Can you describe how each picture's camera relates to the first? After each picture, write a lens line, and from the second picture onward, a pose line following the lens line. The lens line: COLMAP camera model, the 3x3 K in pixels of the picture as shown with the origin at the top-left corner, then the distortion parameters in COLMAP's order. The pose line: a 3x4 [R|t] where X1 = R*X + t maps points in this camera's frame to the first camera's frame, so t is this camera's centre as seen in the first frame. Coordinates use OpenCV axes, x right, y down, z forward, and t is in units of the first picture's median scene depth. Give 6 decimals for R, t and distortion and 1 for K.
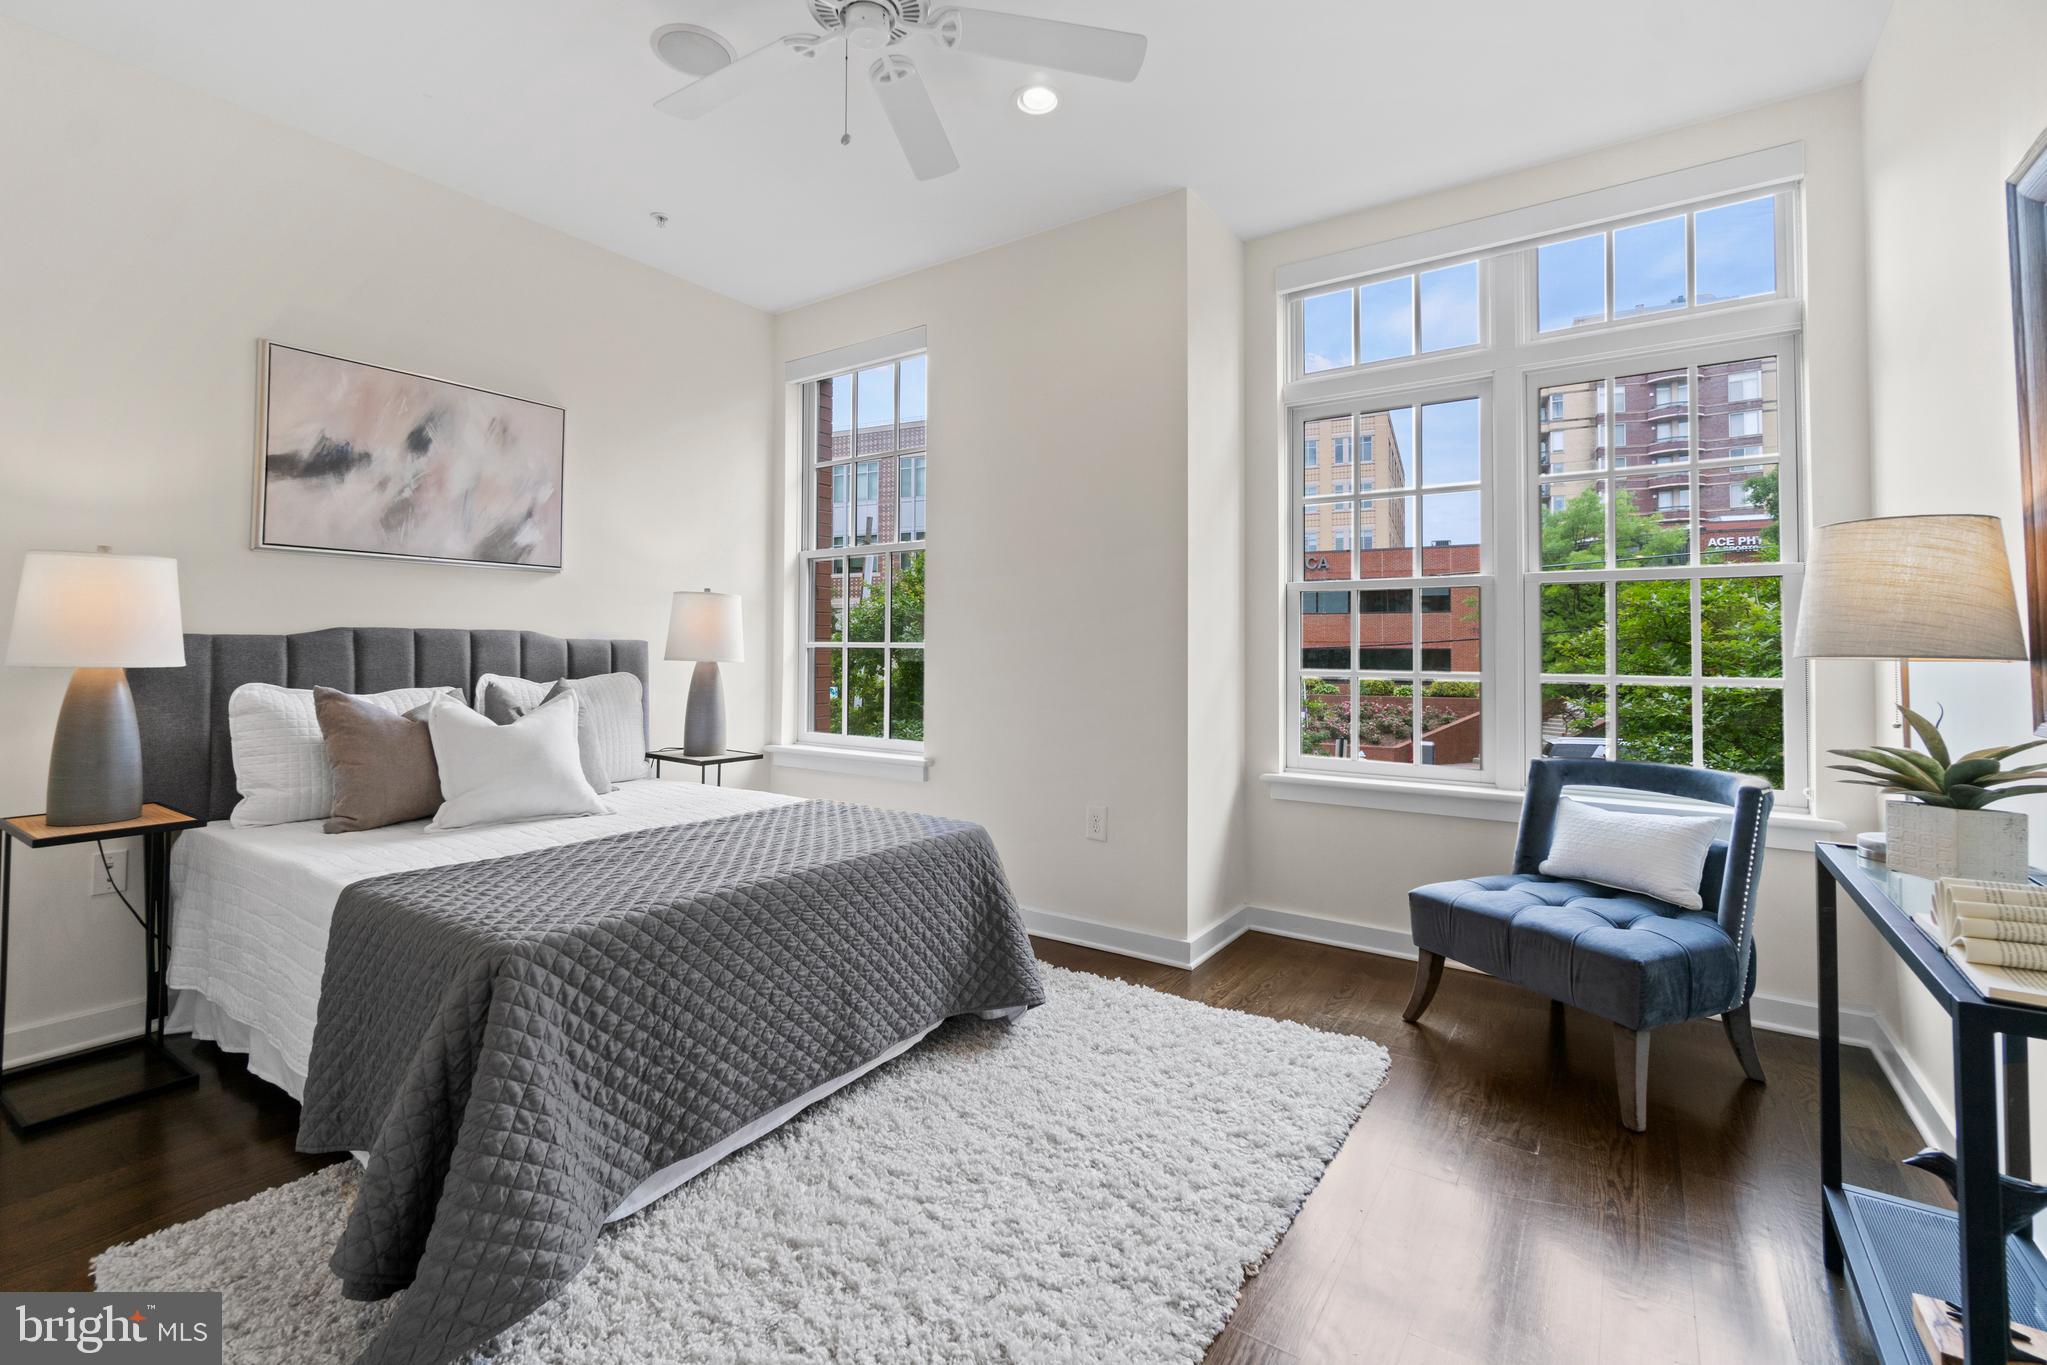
lens RADIAL K [[881.8, 0, 1018.3], [0, 881.8, 662.8], [0, 0, 1]] dist [-0.001950, 0.000045]
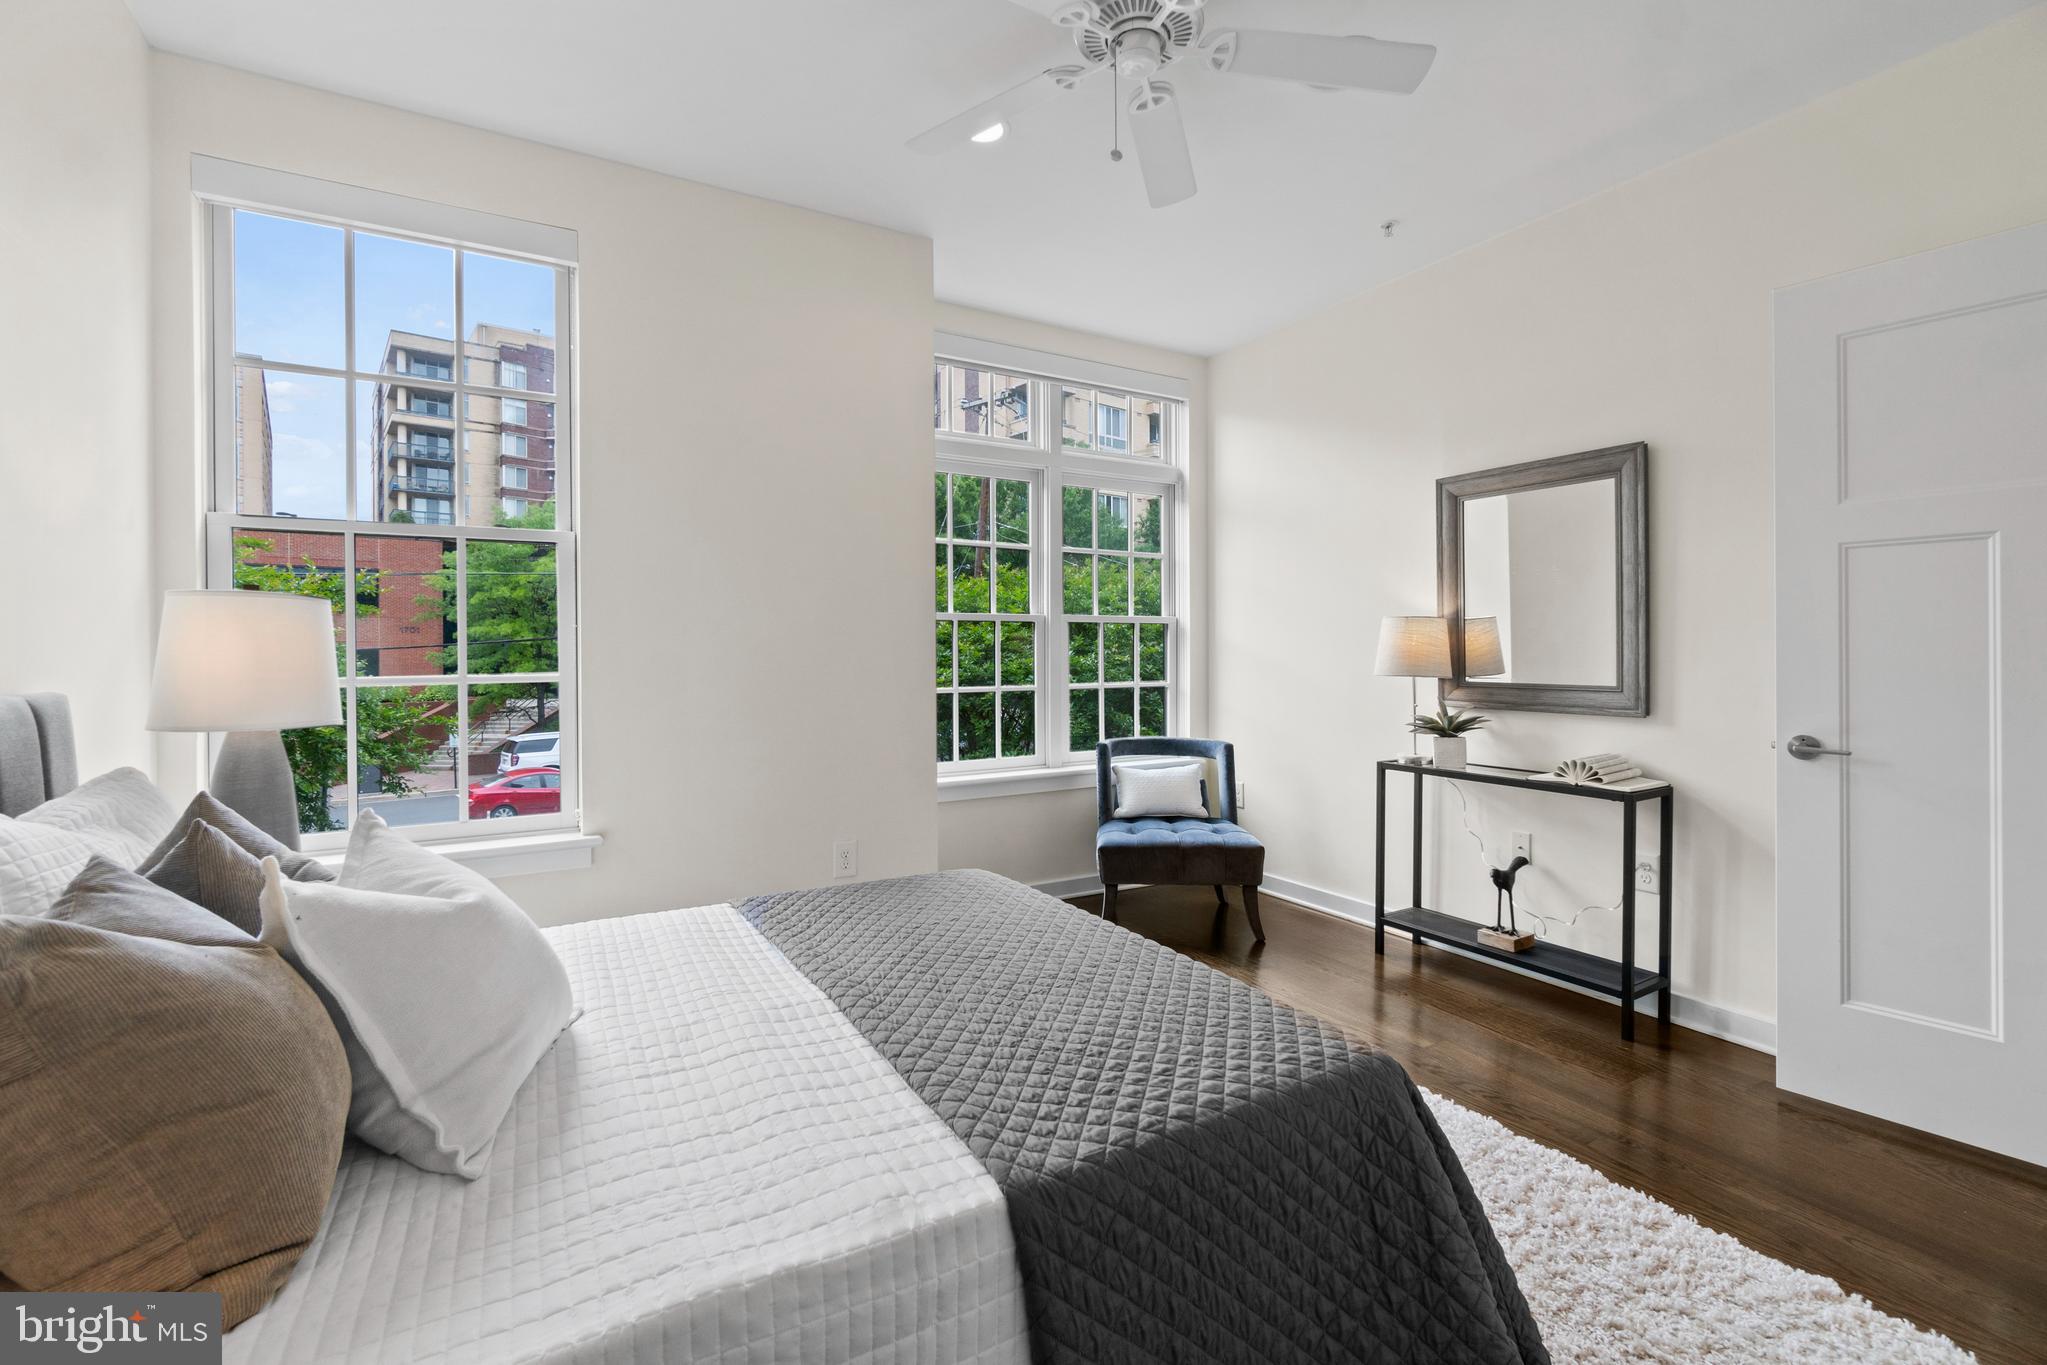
lens RADIAL K [[872.4, 0, 1026.6], [0, 872.4, 659.4], [0, 0, 1]] dist [-0.000708, 0.000092]
pose [[0.433496, -0.015091, 0.901029, -0.804968], [0.018304, 0.999801, 0.007939, -0.046593], [-0.900970, 0.013051, 0.433686, 0.484980]]
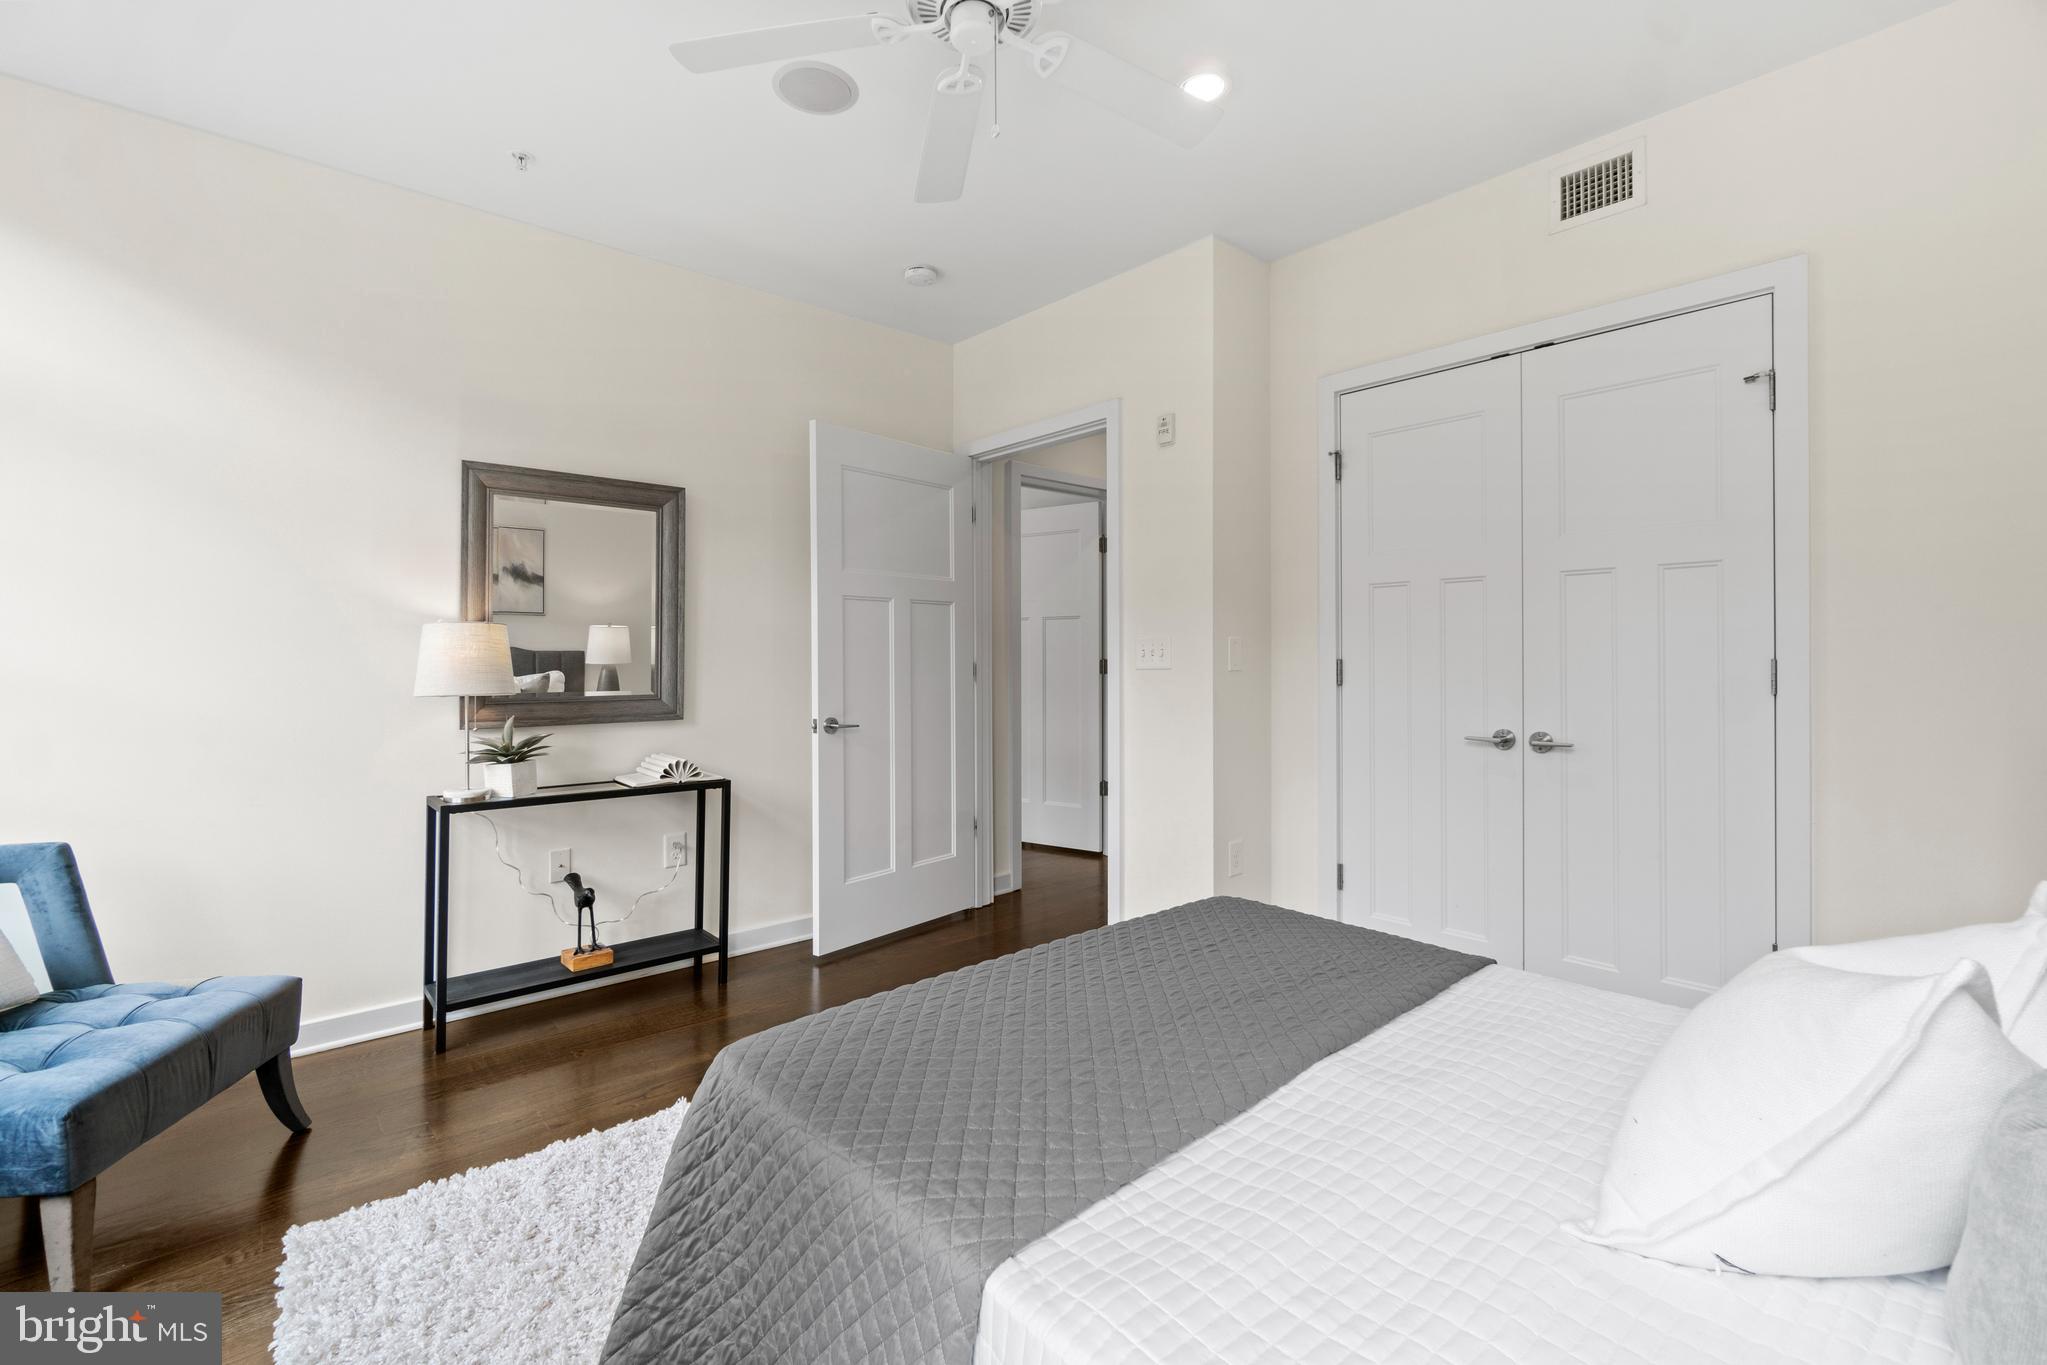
lens RADIAL K [[881.8, 0, 1018.3], [0, 881.8, 662.8], [0, 0, 1]] dist [-0.001950, 0.000045]
pose [[-0.964761, -0.005223, 0.263074, -0.344846], [0.000506, 0.999764, 0.021706, -0.062118], [-0.263126, 0.021074, -0.964531, 1.336928]]
